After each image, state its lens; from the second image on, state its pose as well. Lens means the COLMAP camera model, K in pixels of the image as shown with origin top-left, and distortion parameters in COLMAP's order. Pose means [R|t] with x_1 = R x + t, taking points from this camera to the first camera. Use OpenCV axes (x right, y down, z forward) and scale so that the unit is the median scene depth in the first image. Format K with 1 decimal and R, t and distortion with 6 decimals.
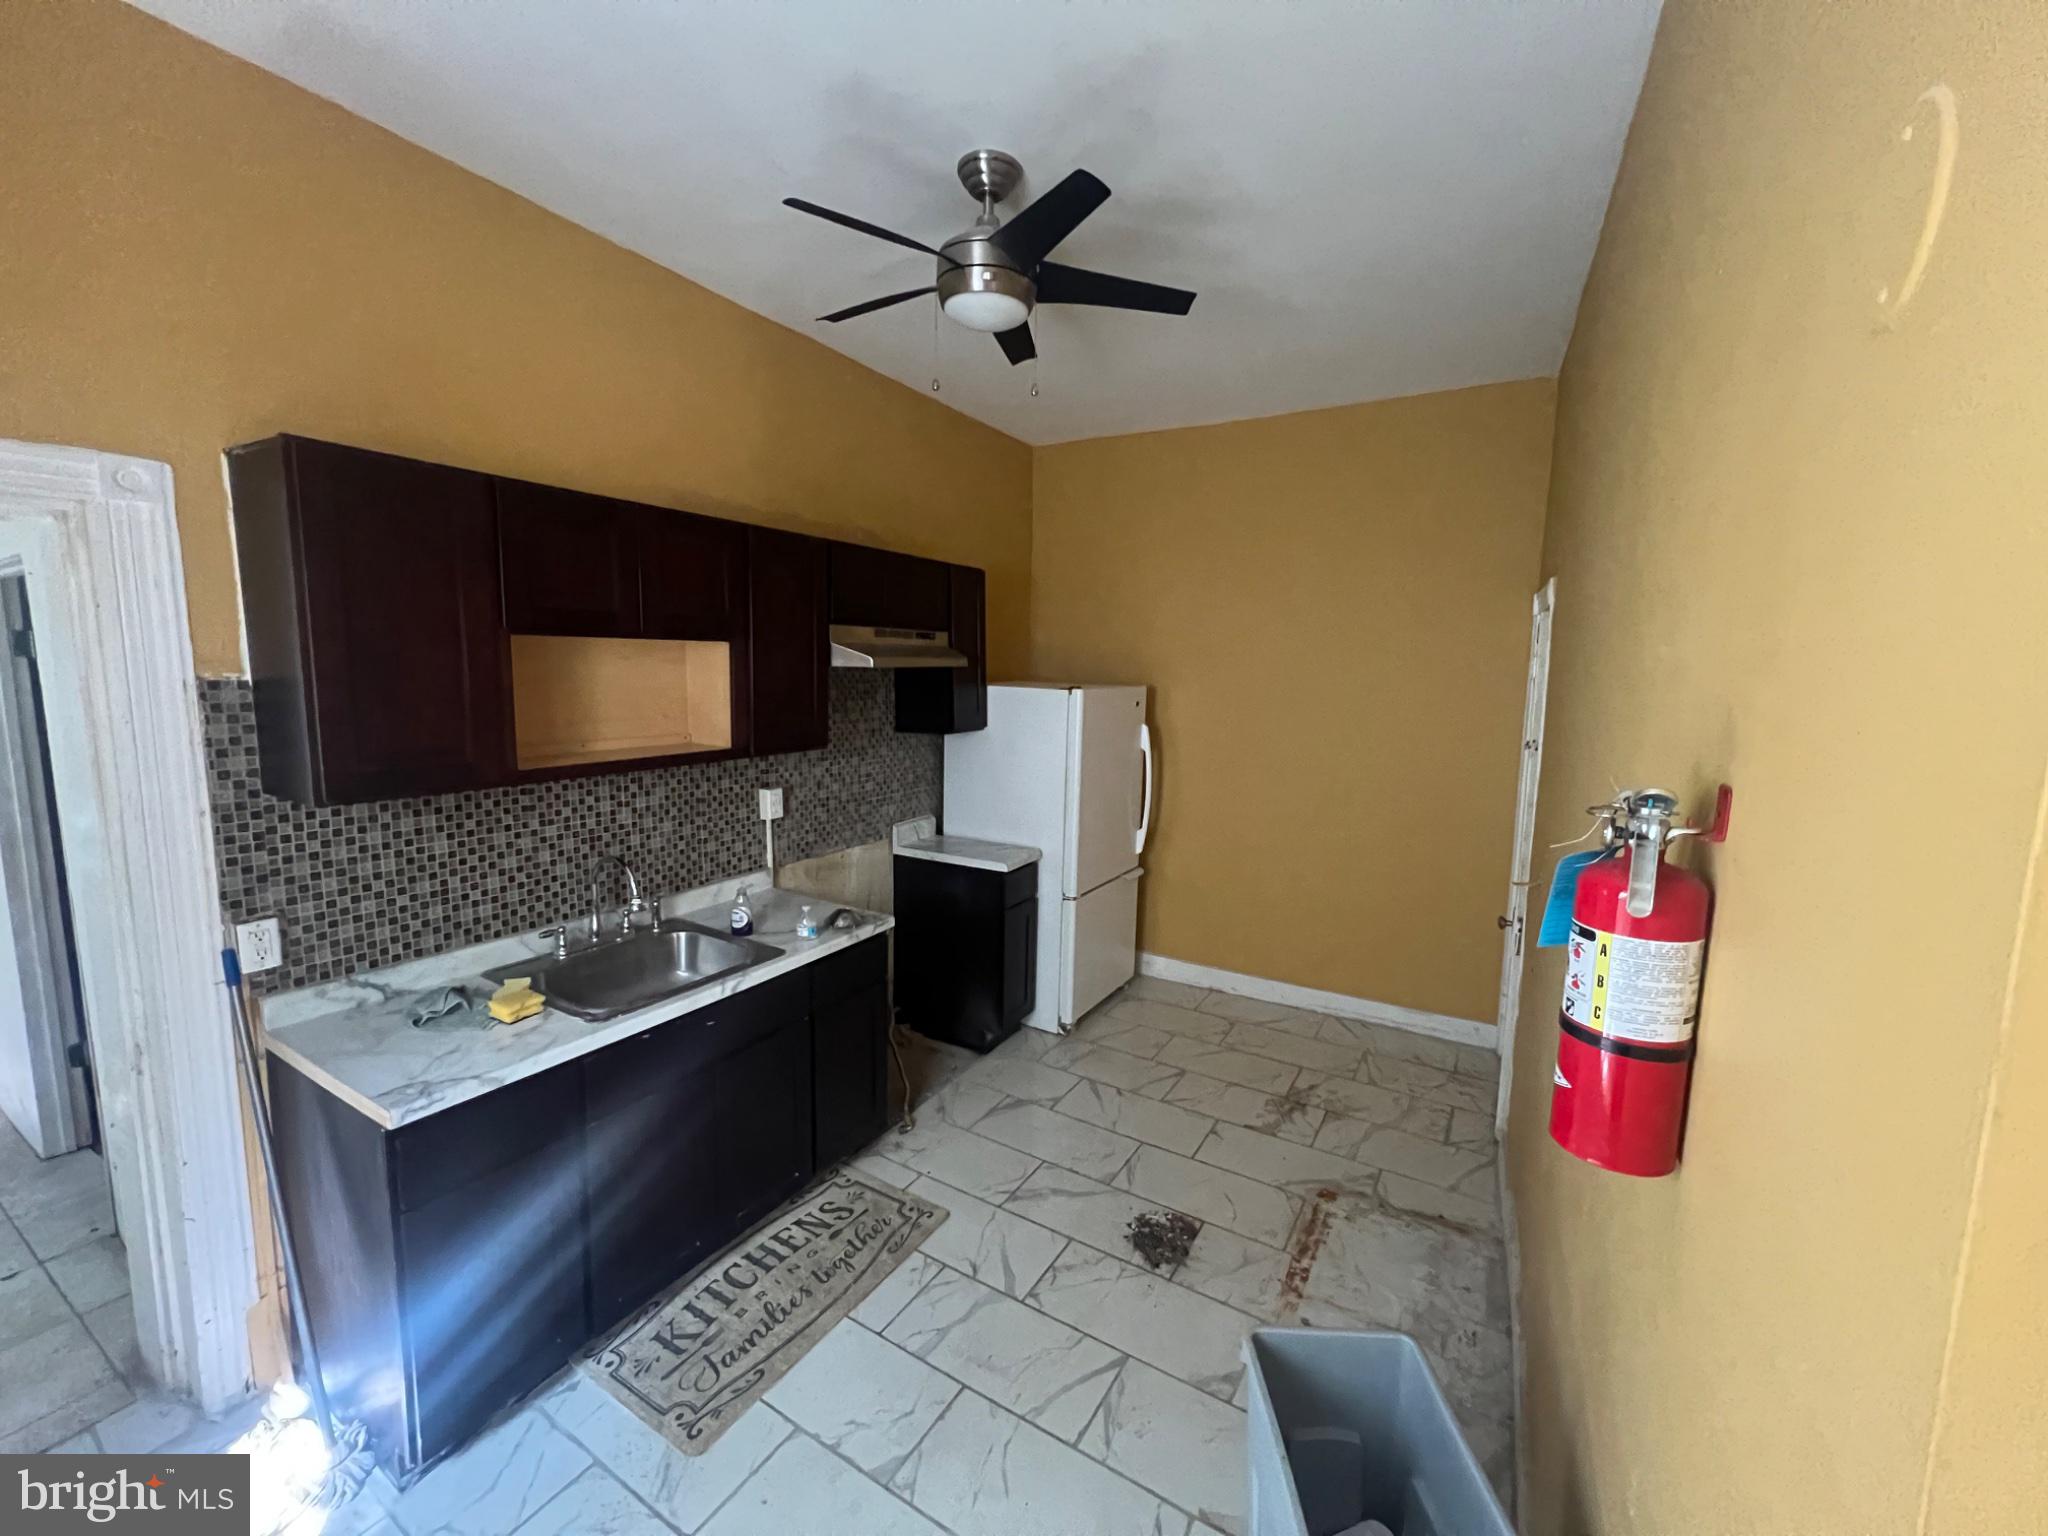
lens RADIAL K [[825.4, 0, 1029.5], [0, 825.4, 763.3], [0, 0, 1]] dist [0.002384, 0.000347]
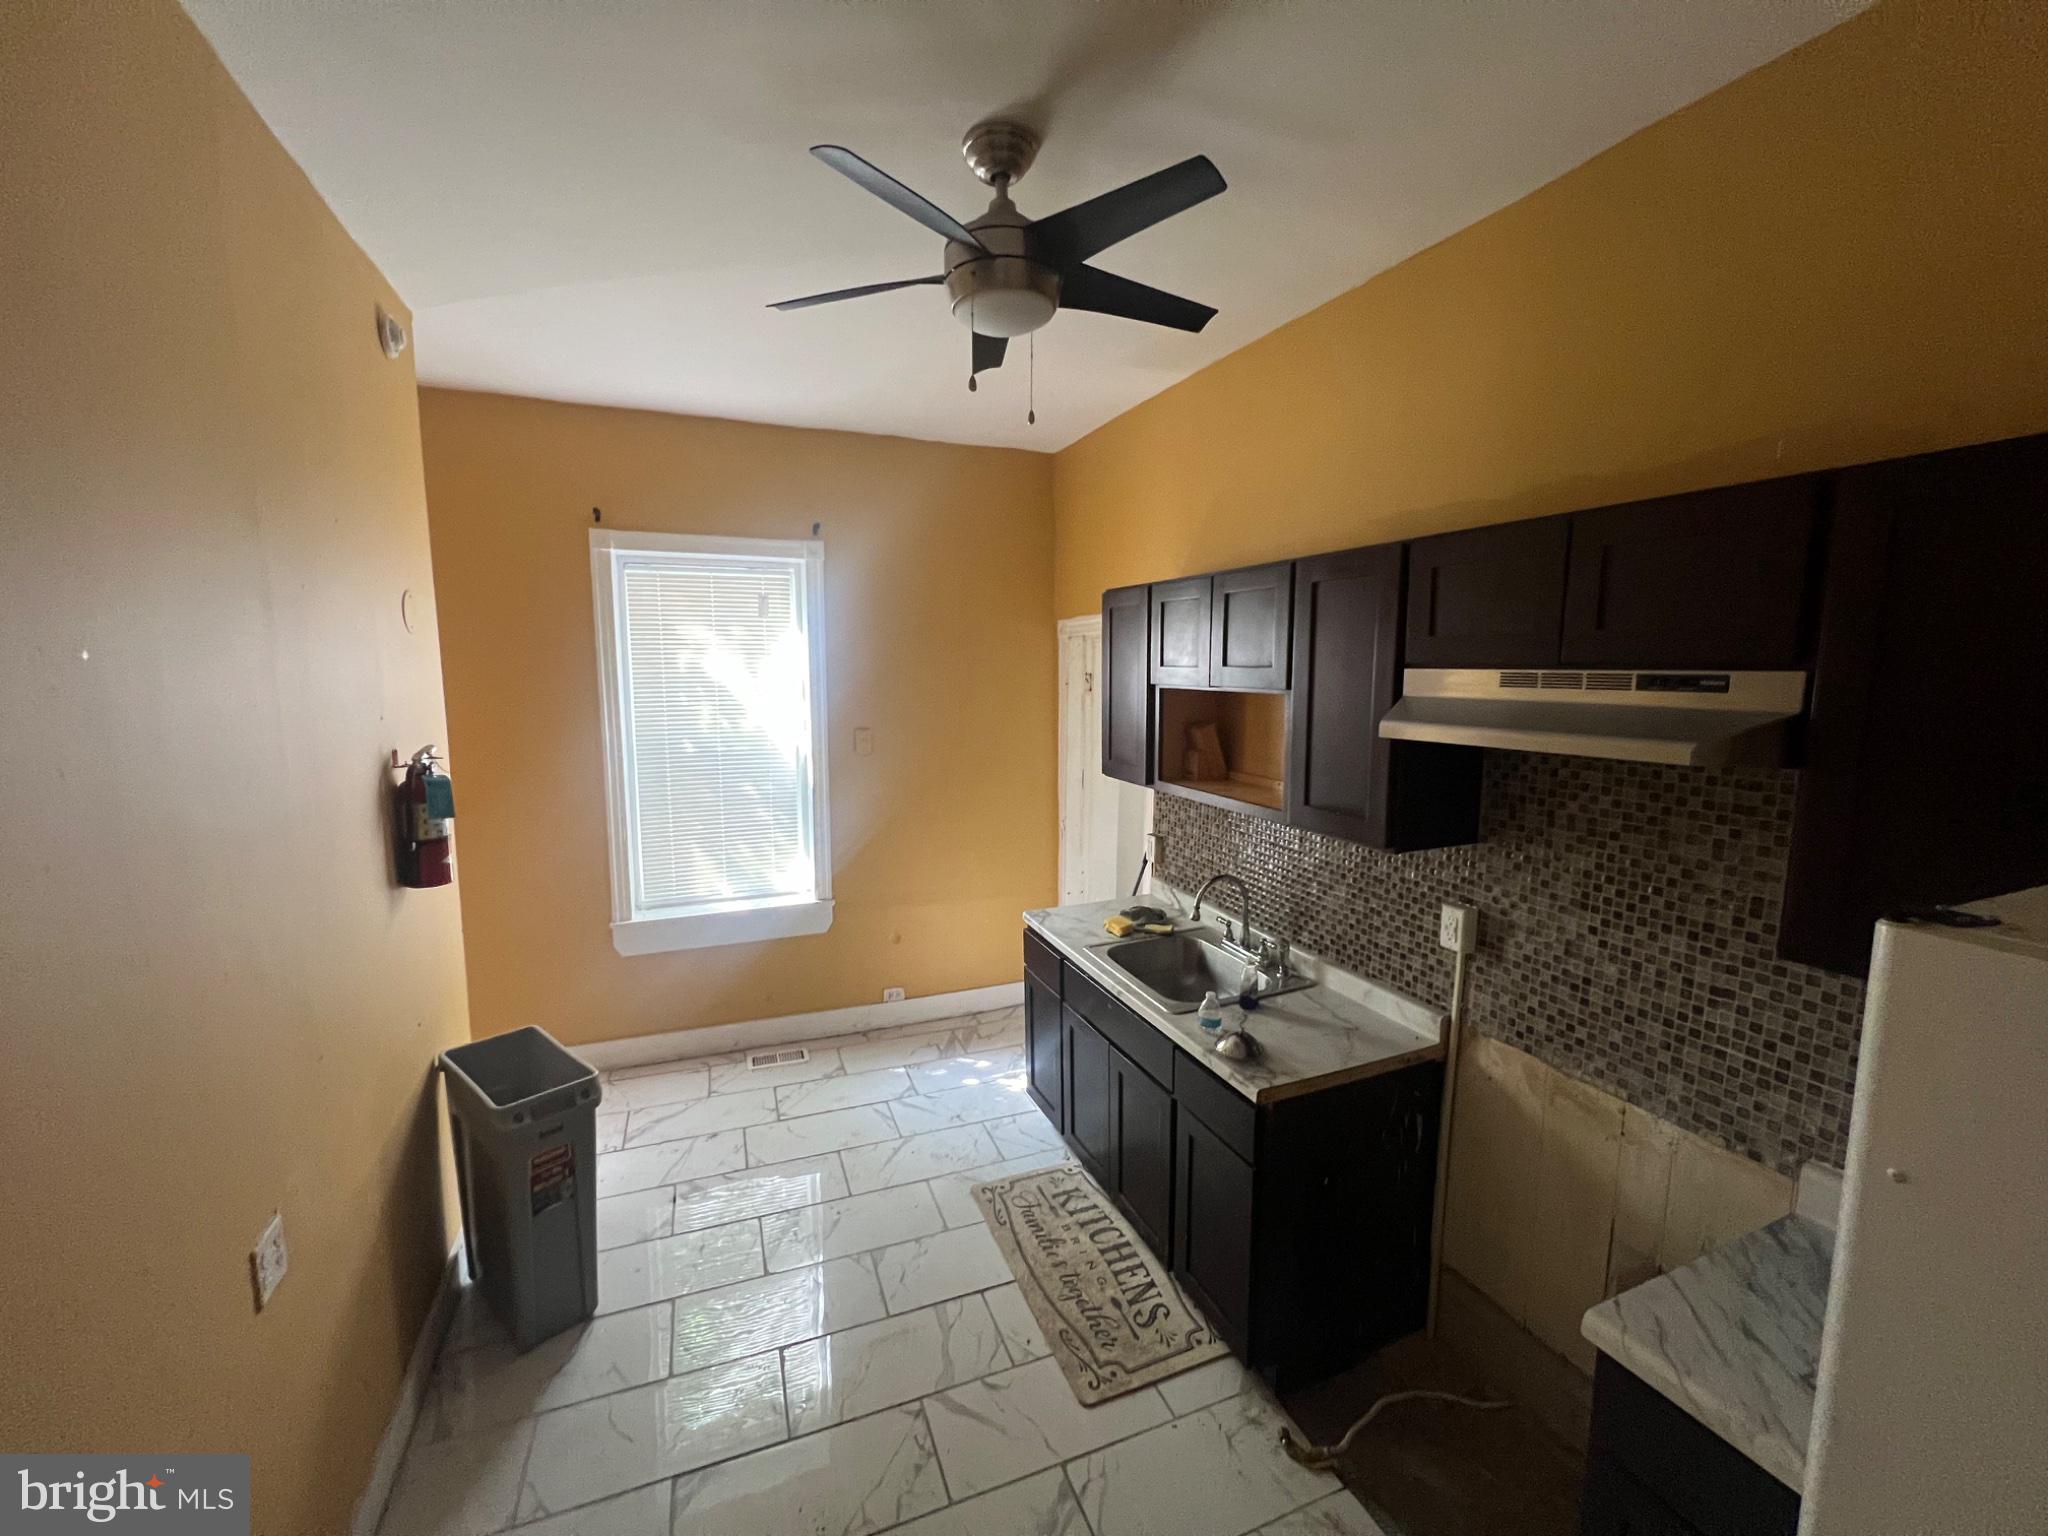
lens RADIAL K [[825.4, 0, 1030.0], [0, 825.4, 767.9], [0, 0, 1]] dist [0.002384, 0.000347]
pose [[-0.606455, 0.081047, -0.790976, 0.556847], [-0.111959, 0.976176, 0.185865, -0.216151], [0.787196, 0.201276, -0.582933, 1.398070]]
